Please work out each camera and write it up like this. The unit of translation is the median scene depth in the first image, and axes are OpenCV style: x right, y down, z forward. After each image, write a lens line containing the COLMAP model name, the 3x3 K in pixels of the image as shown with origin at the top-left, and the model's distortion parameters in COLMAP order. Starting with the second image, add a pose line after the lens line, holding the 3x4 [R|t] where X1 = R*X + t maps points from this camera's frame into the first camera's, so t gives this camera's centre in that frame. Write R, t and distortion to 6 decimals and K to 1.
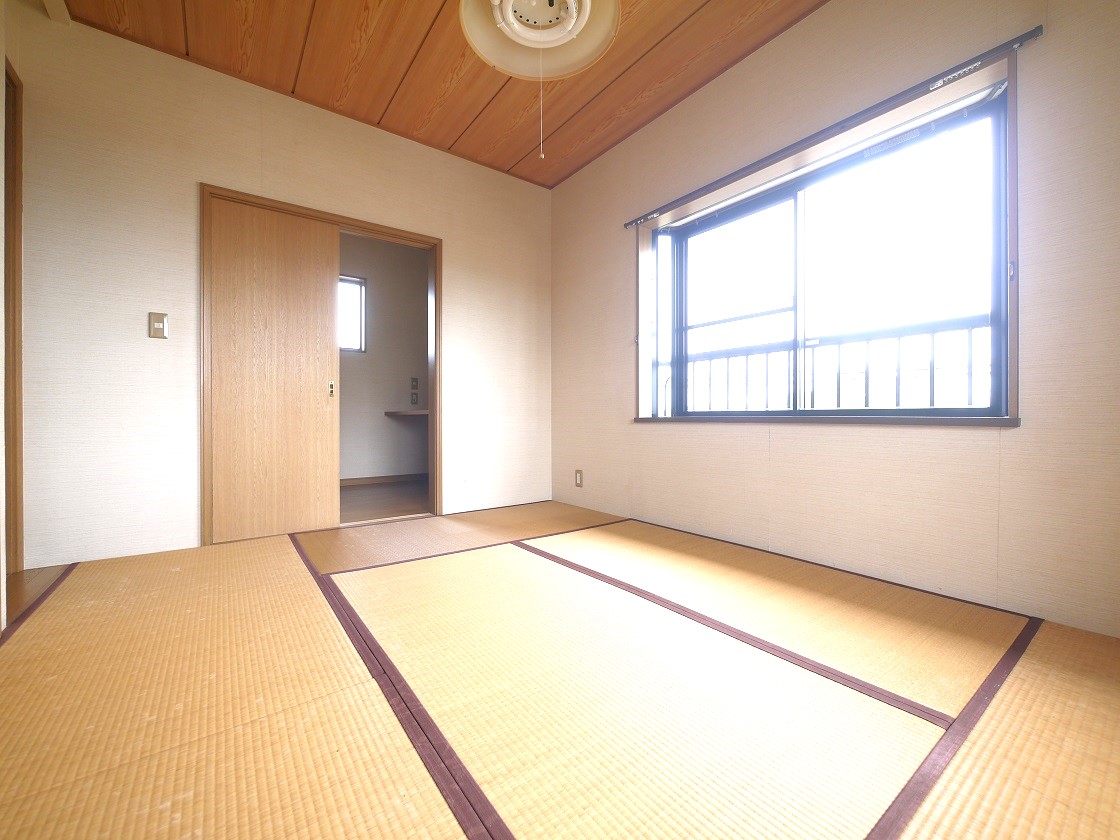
lens RADIAL K [[462.4, 0, 560.9], [0, 462.4, 419.0], [0, 0, 1]] dist [-0.005614, -0.000062]
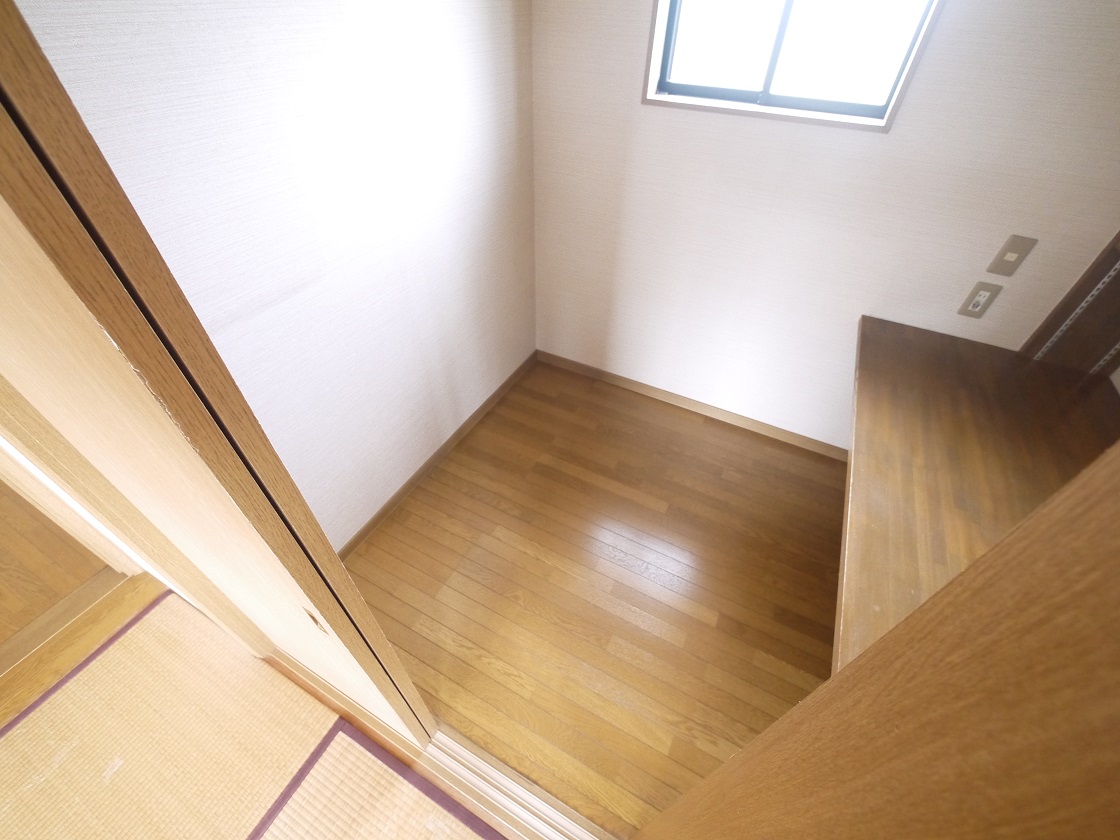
lens RADIAL K [[462.4, 0, 560.9], [0, 462.4, 419.0], [0, 0, 1]] dist [-0.005614, -0.000062]
pose [[0.436015, 0.624375, -0.648110, -0.196081], [-0.022322, 0.727452, 0.685795, -0.207920], [0.899662, -0.284550, 0.331117, 0.644012]]
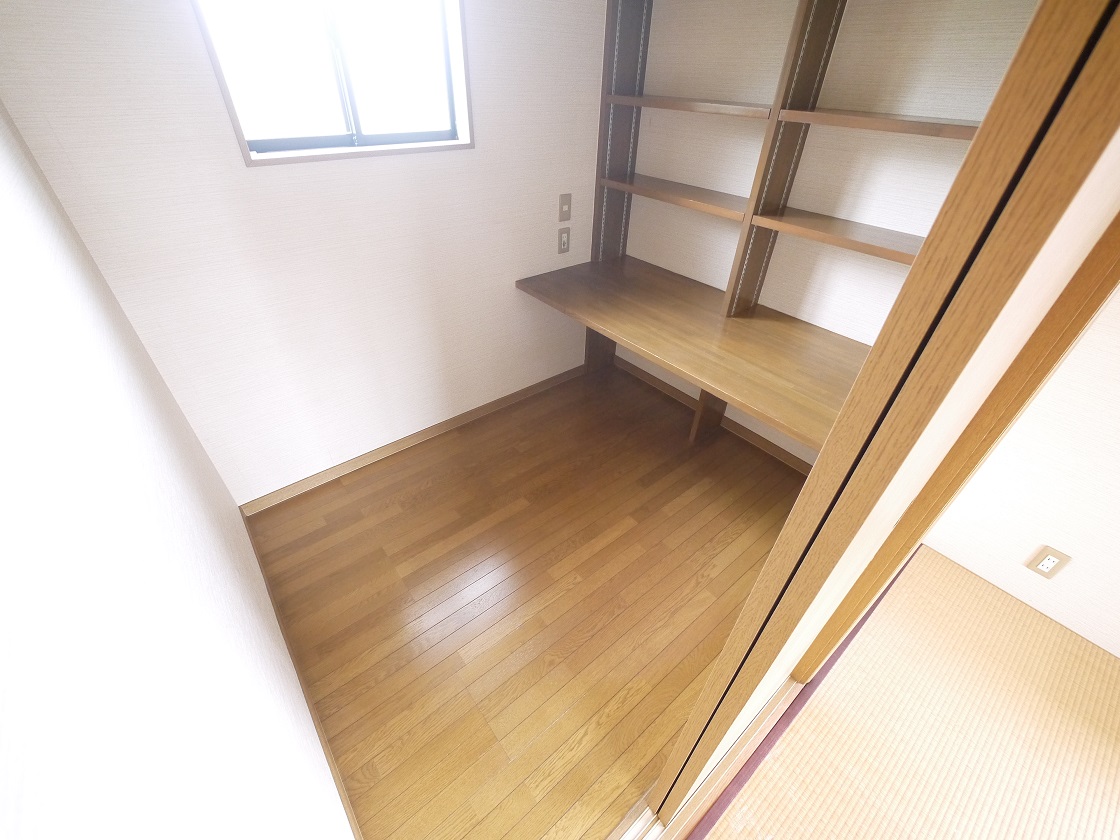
lens RADIAL K [[462.4, 0, 560.9], [0, 462.4, 419.0], [0, 0, 1]] dist [-0.005614, -0.000062]
pose [[0.998941, -0.004709, 0.045762, -0.362153], [-0.024154, 0.792916, 0.608852, -0.199390], [-0.039153, -0.609313, 0.791963, 0.538776]]
